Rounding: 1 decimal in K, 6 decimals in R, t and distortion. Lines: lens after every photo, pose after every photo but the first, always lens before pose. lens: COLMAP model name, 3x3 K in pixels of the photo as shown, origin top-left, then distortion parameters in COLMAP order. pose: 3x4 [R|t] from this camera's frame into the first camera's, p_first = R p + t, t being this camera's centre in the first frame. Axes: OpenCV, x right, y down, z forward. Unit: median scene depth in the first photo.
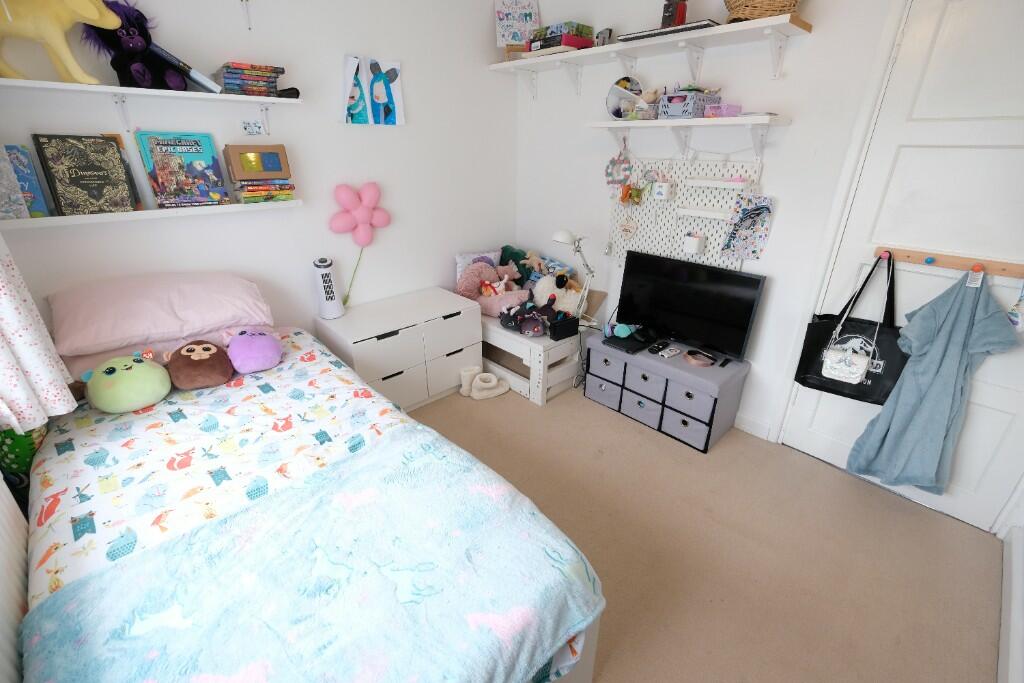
lens RADIAL K [[444.6, 0, 514.7], [0, 444.6, 340.0], [0, 0, 1]] dist [-0.001682, -0.000224]
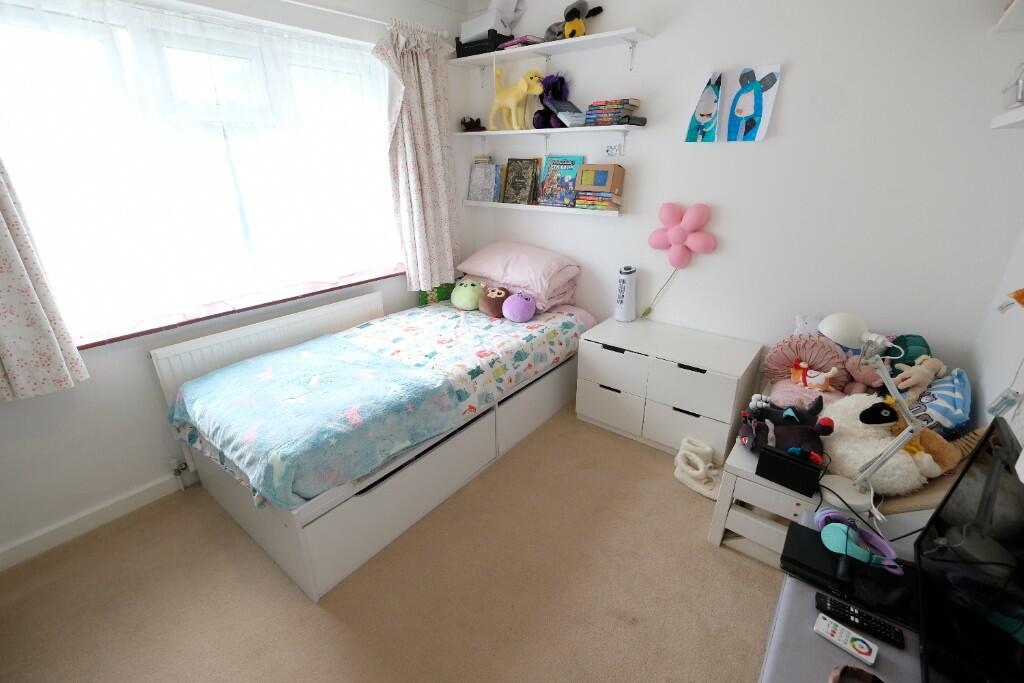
lens RADIAL K [[444.6, 0, 514.7], [0, 444.6, 340.0], [0, 0, 1]] dist [-0.001682, -0.000224]
pose [[0.144041, 0.363740, -0.920296, 0.736065], [-0.395899, 0.873507, 0.283282, -0.273614], [0.906927, 0.323541, 0.269825, 0.620217]]
